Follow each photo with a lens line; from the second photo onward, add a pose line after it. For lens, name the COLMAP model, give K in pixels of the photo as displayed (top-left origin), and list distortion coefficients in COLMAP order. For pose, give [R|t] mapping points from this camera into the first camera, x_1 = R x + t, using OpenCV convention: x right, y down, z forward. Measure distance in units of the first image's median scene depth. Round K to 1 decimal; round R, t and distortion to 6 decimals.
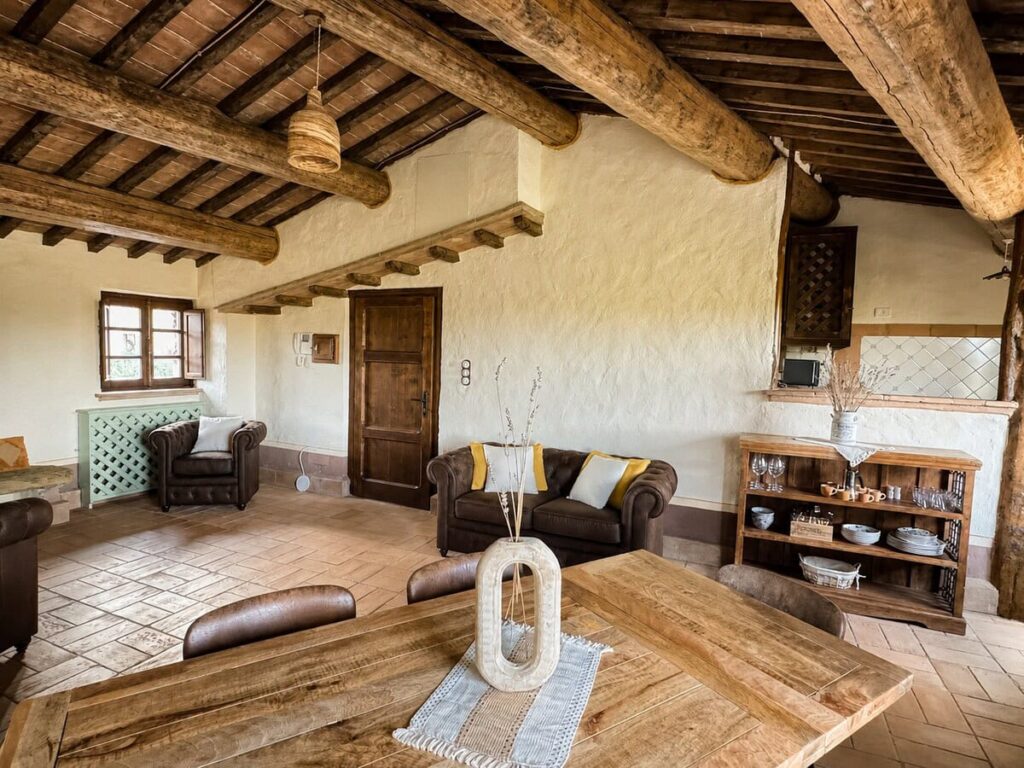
lens RADIAL K [[533.8, 0, 506.0], [0, 533.8, 389.6], [0, 0, 1]] dist [-0.002499, -0.000734]
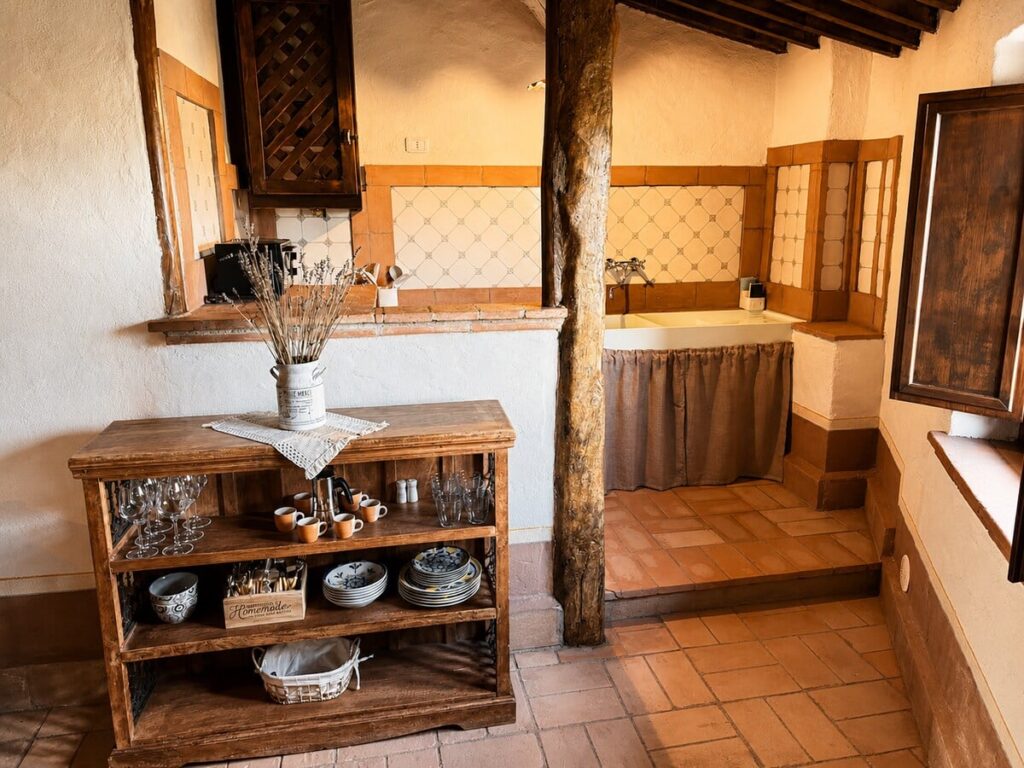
lens RADIAL K [[743.9, 0, 512.0], [0, 743.9, 384.0], [0, 0, 1]] dist [0.016816, 0.002031]
pose [[0.805715, -0.169658, 0.567485, 0.403370], [0.071528, 0.978958, 0.191117, -0.051591], [-0.587968, -0.113395, 0.800896, 0.343338]]
